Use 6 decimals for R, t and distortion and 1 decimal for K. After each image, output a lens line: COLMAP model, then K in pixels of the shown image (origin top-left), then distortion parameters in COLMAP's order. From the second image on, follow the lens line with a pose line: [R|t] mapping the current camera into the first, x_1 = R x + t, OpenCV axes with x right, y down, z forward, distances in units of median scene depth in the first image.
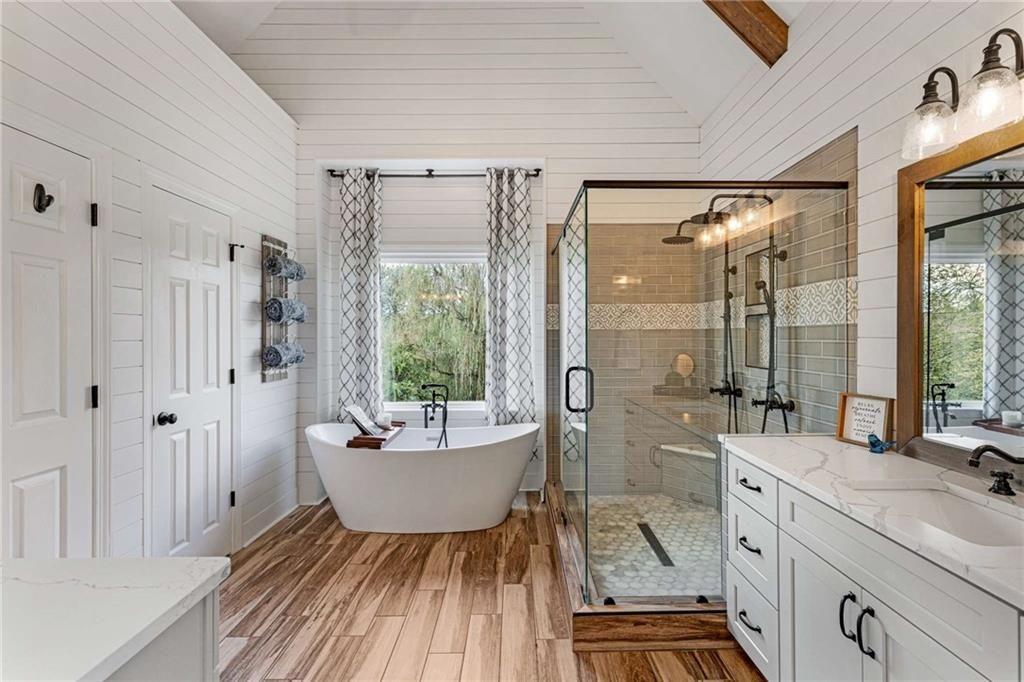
lens RADIAL K [[444.3, 0, 511.2], [0, 444.3, 339.7], [0, 0, 1]] dist [-0.001640, -0.000071]
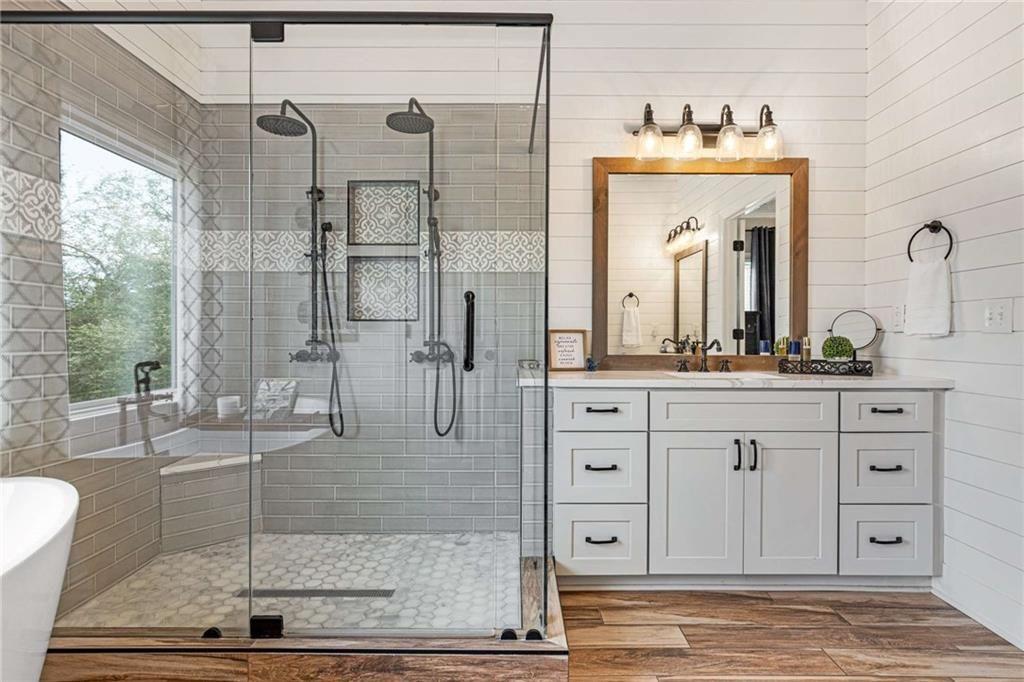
lens RADIAL K [[563.3, 0, 512.4], [0, 563.3, 337.5], [0, 0, 1]] dist [-0.004289, -0.000269]
pose [[0.011915, -0.002583, 0.999926, -0.491125], [-0.000590, 0.999996, 0.002591, 0.092055], [-0.999929, -0.000621, 0.011913, 0.731544]]
